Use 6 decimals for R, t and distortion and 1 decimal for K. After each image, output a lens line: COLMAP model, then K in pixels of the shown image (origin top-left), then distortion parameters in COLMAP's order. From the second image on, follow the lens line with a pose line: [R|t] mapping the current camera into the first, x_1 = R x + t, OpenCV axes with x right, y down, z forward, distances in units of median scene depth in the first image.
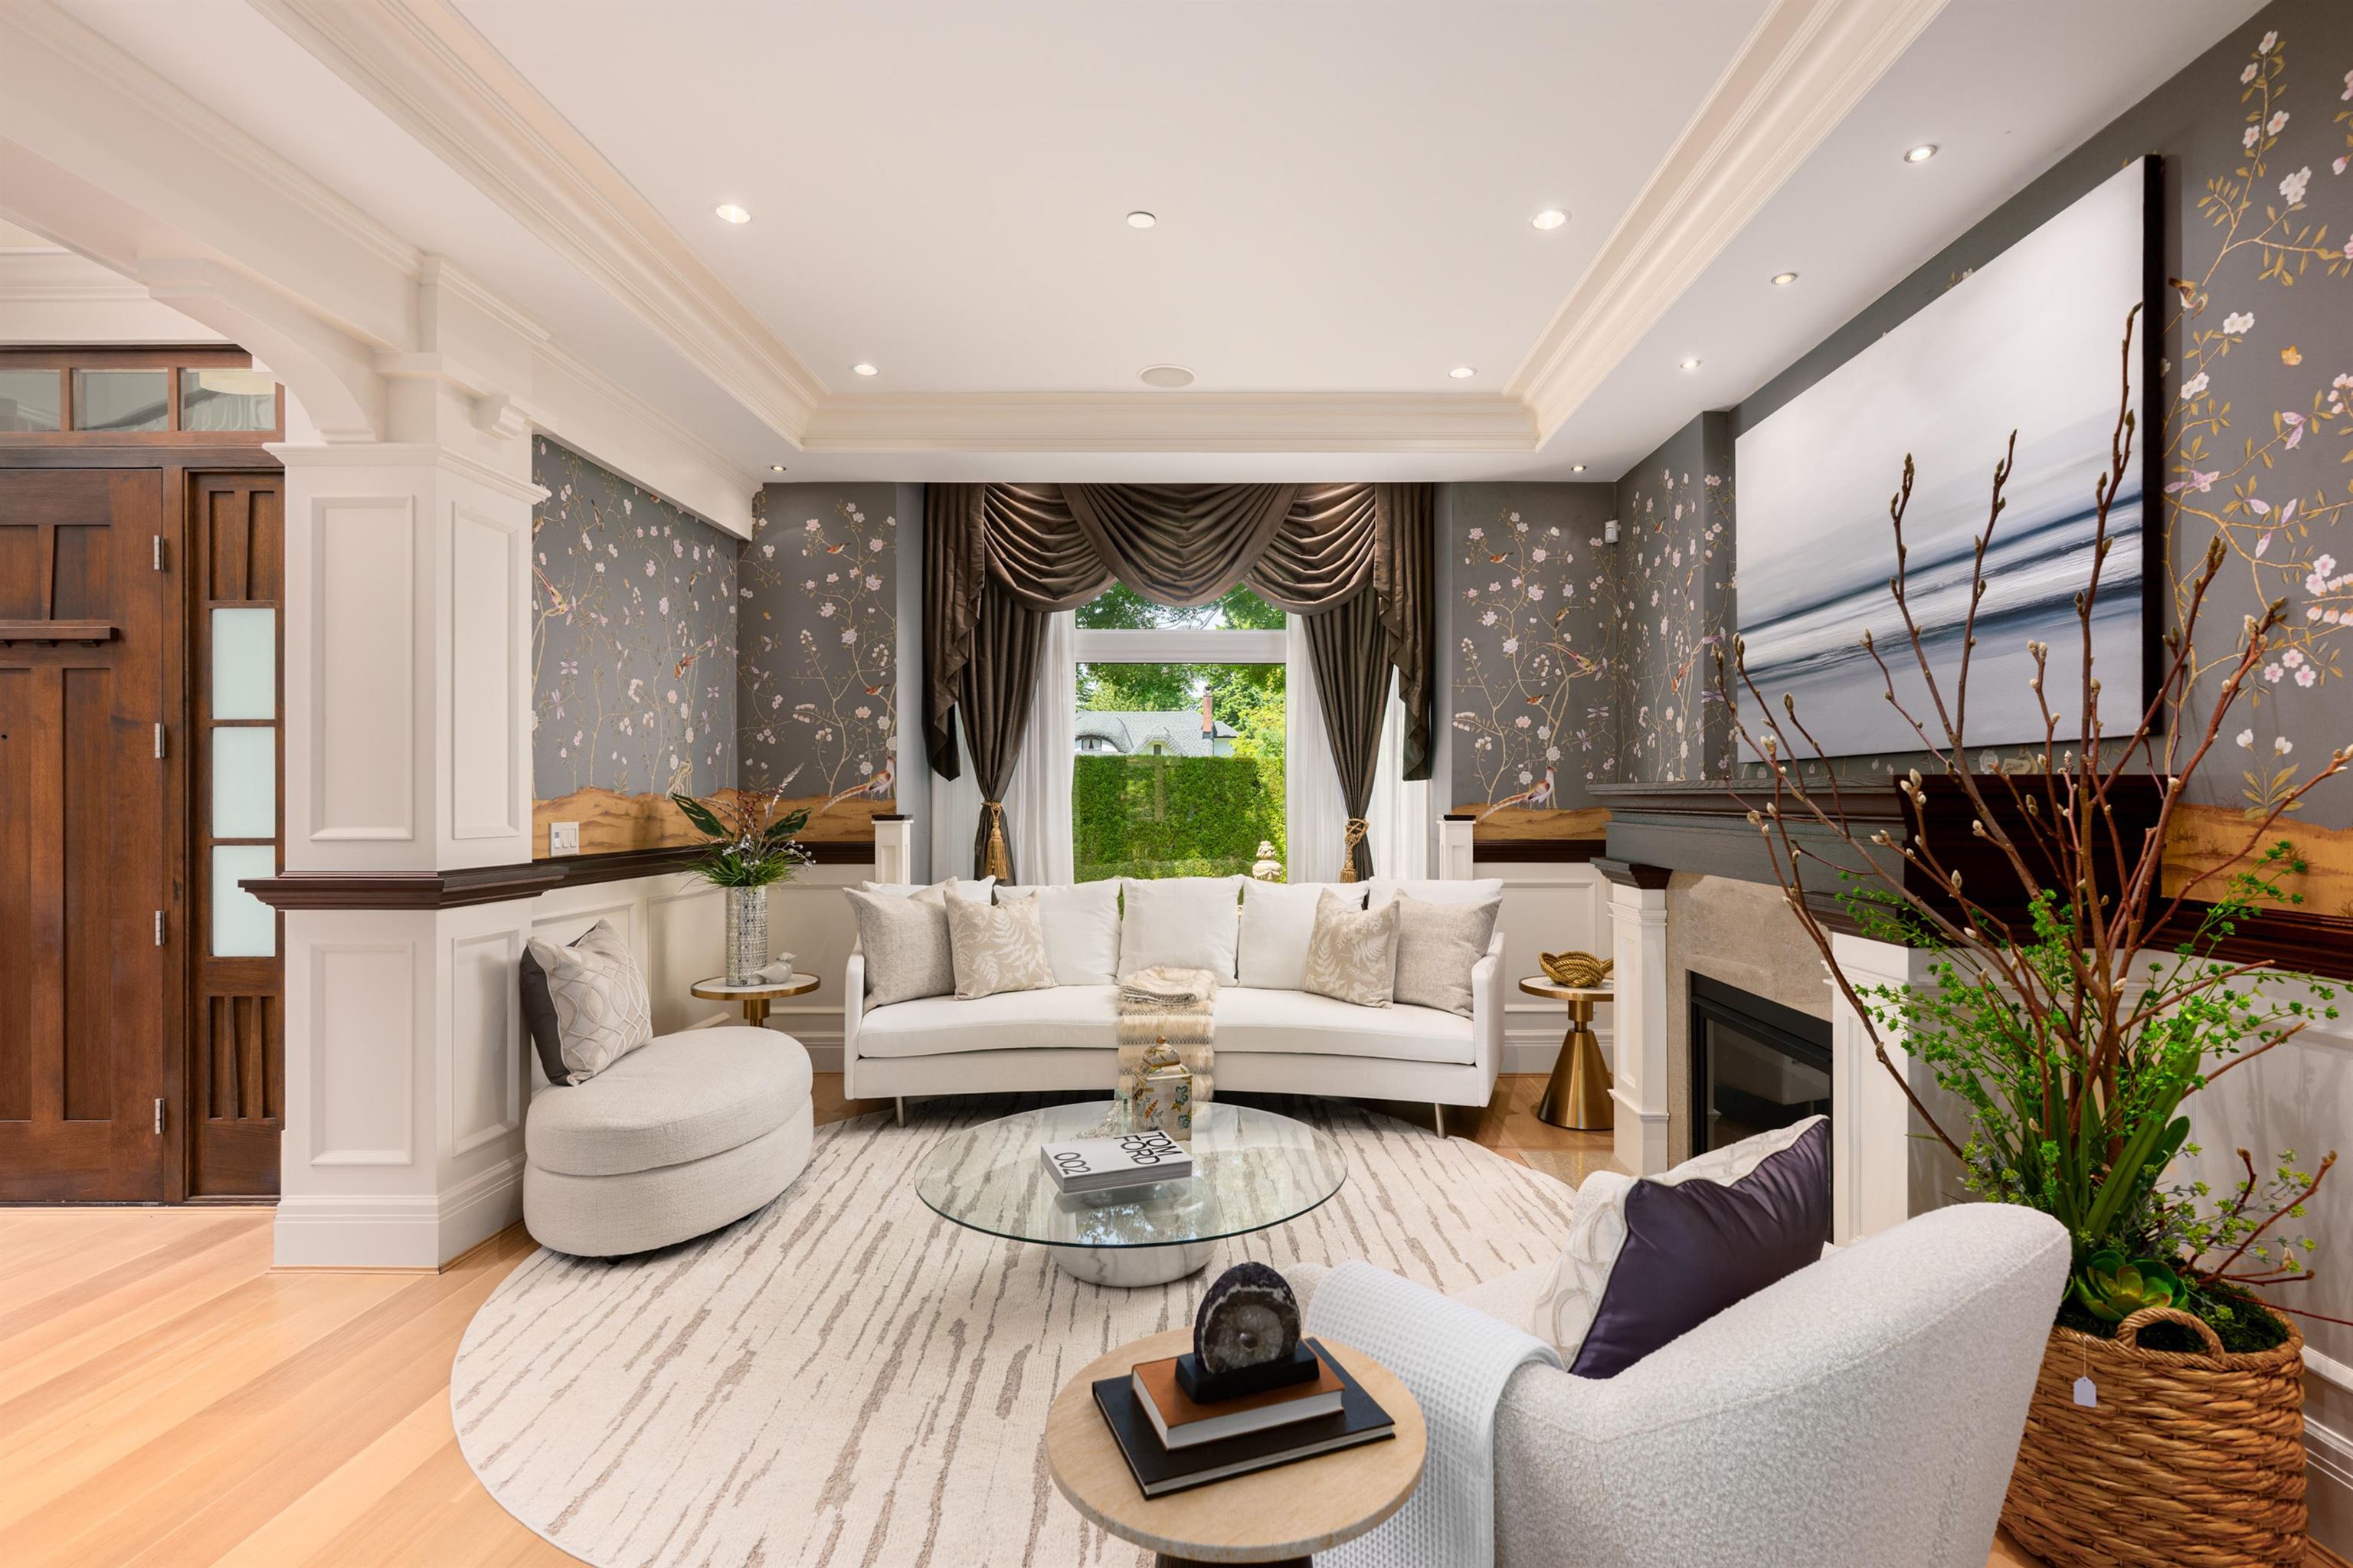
lens RADIAL K [[1052.7, 0, 1209.9], [0, 1052.7, 797.4], [0, 0, 1]] dist [-0.001203, -0.000367]
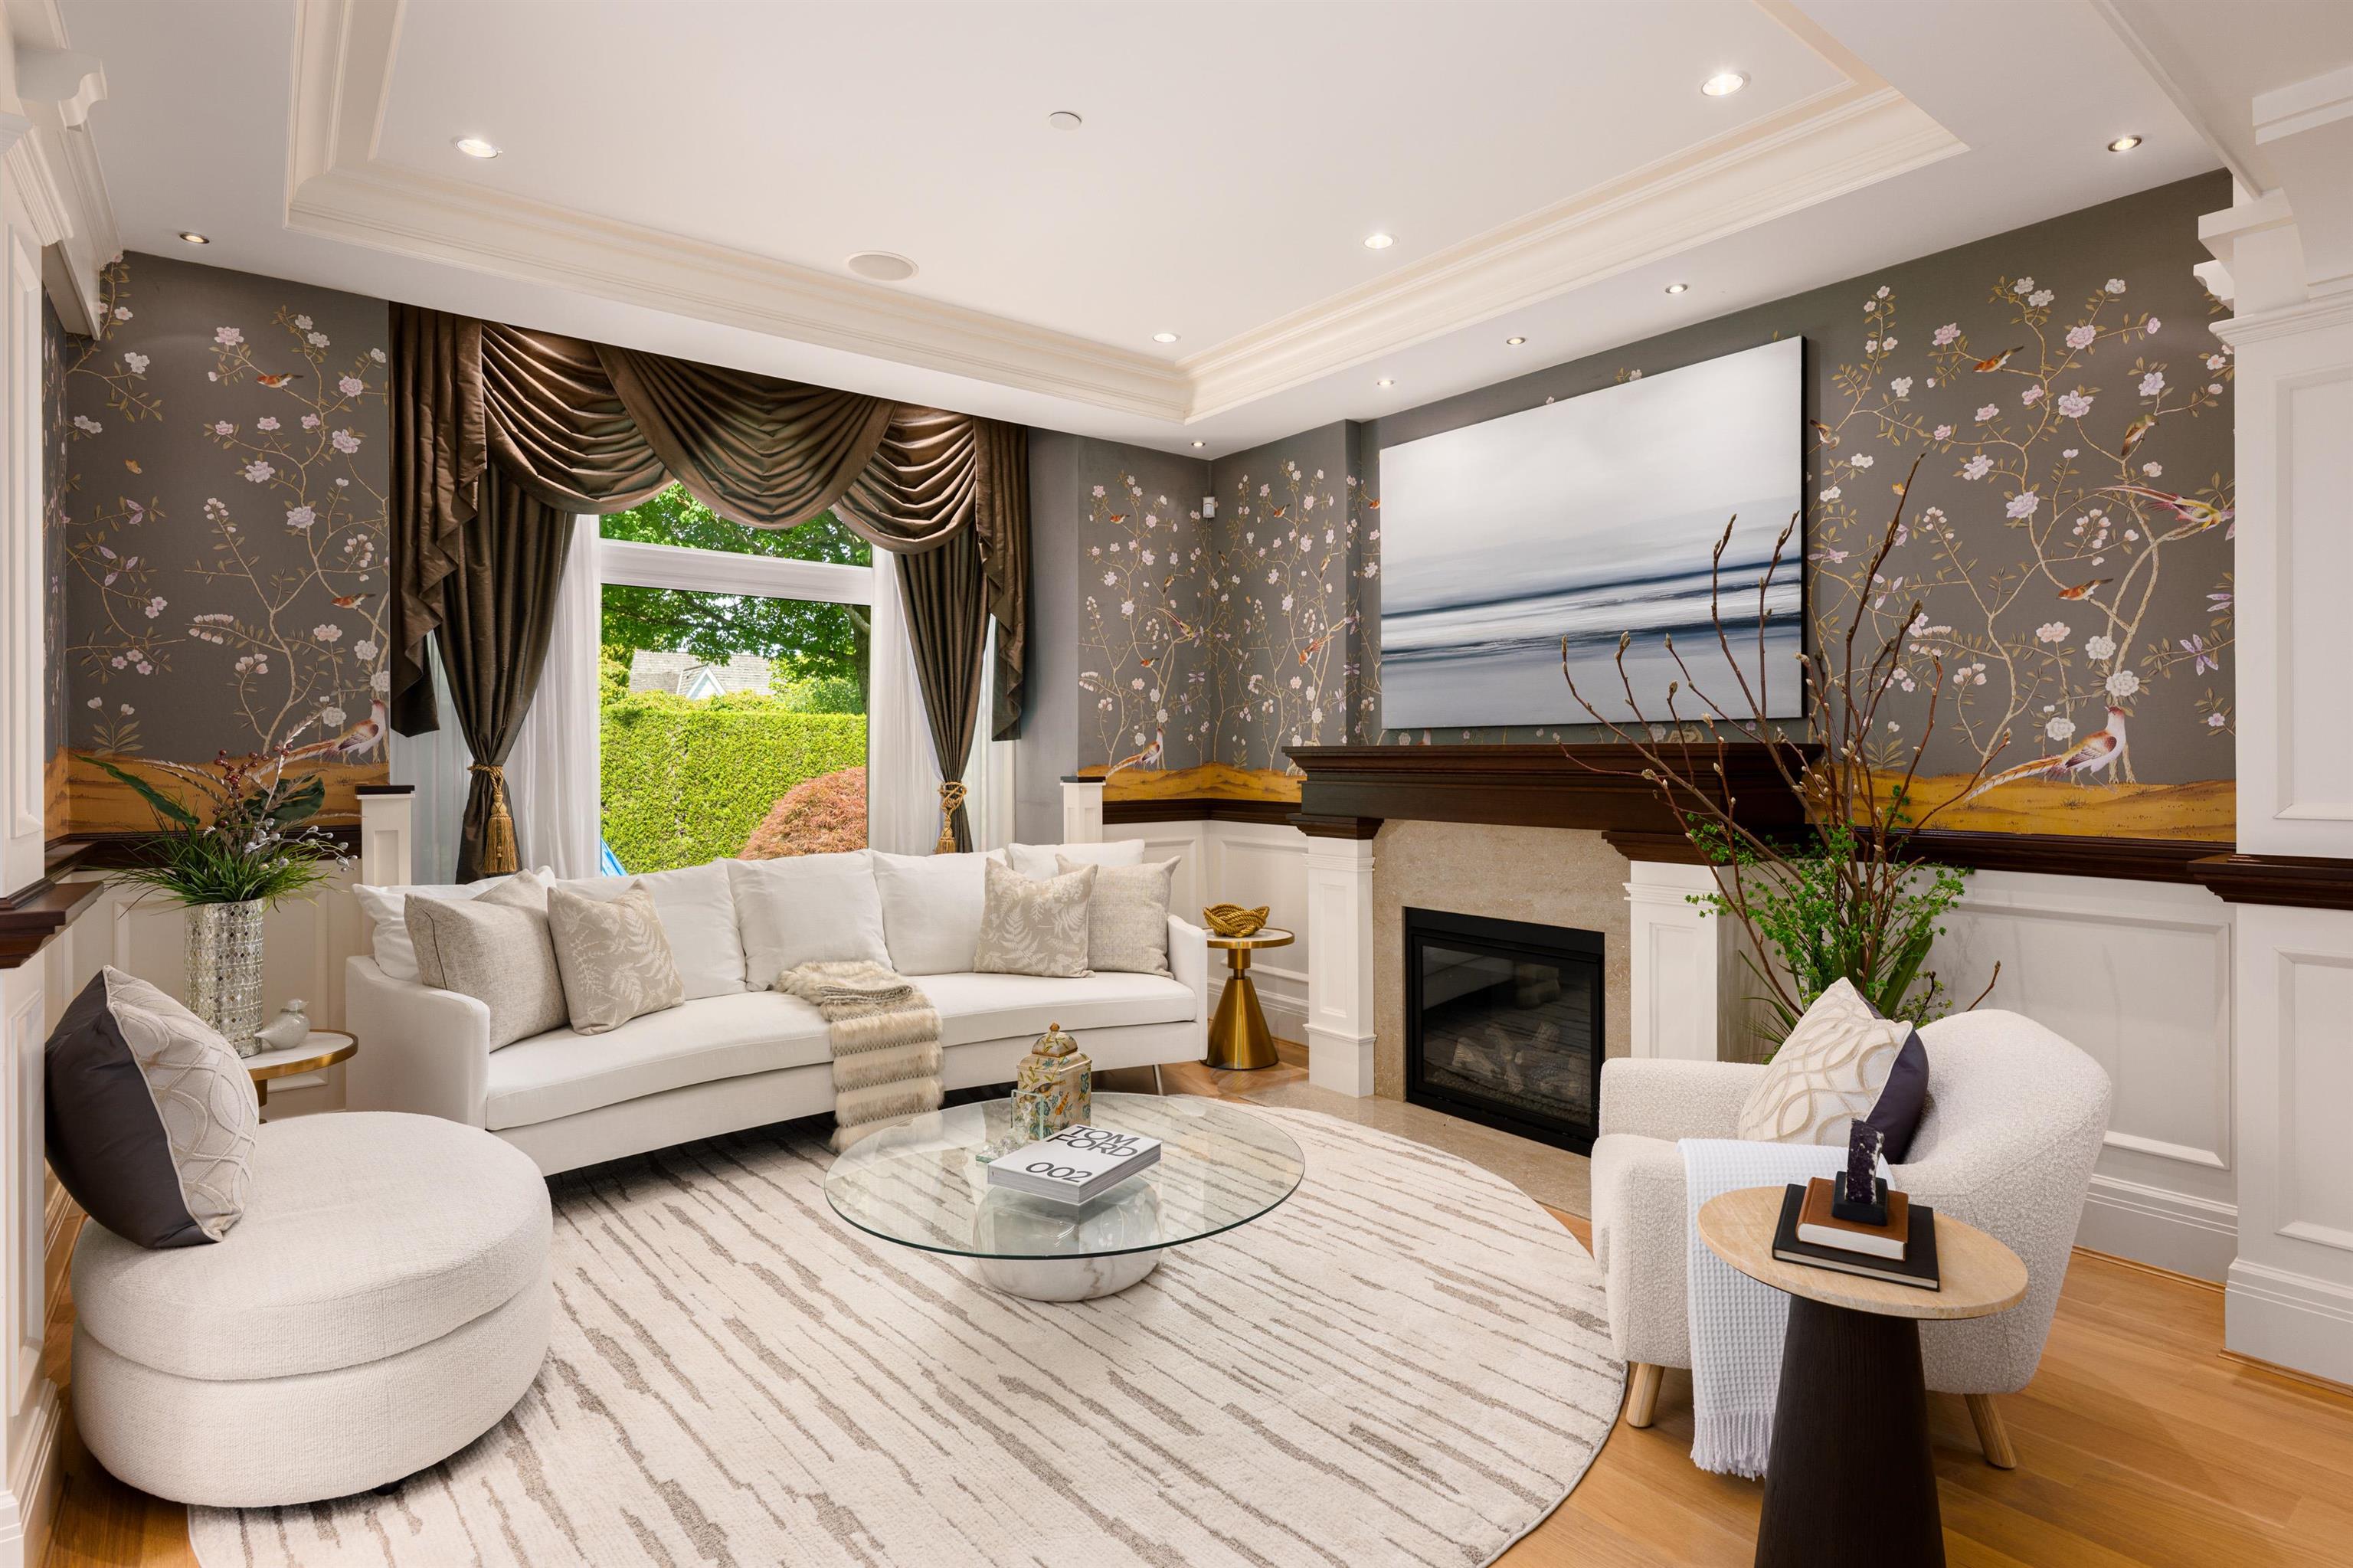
lens RADIAL K [[1164.6, 0, 1183.1], [0, 1164.6, 759.3], [0, 0, 1]] dist [-0.003111, 0.000180]
pose [[0.795363, -0.002105, 0.606129, -0.406345], [0.001365, 0.999998, 0.001682, -0.001294], [-0.606131, -0.000510, 0.795364, 0.098448]]
